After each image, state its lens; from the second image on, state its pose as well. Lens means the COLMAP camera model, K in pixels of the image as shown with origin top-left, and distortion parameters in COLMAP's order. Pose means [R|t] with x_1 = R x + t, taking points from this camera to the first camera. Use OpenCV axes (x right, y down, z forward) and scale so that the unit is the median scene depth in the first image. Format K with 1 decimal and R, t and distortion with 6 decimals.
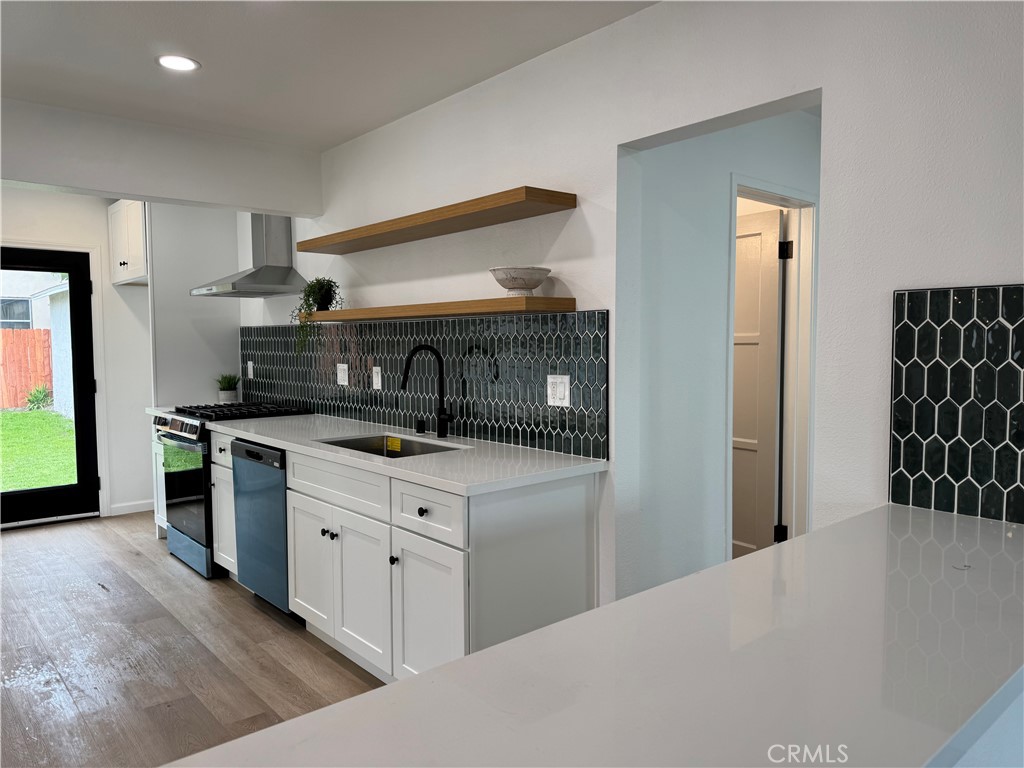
lens RADIAL K [[715.3, 0, 504.8], [0, 715.3, 385.1], [0, 0, 1]] dist [0.069589, -0.071267]
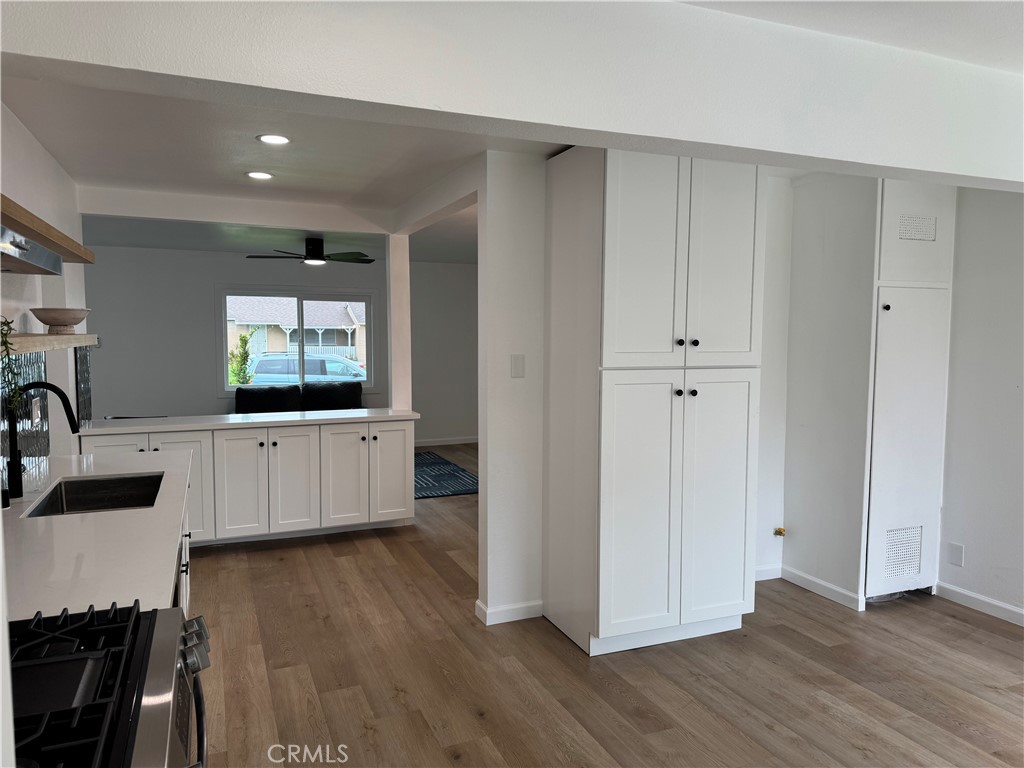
lens RADIAL K [[715.3, 0, 510.4], [0, 715.3, 389.7], [0, 0, 1]] dist [0.069589, -0.071267]
pose [[-0.952713, -0.023759, 0.302941, -0.879651], [0.018242, 0.990669, 0.135067, -0.149329], [-0.303324, 0.134206, -0.943389, 1.613606]]
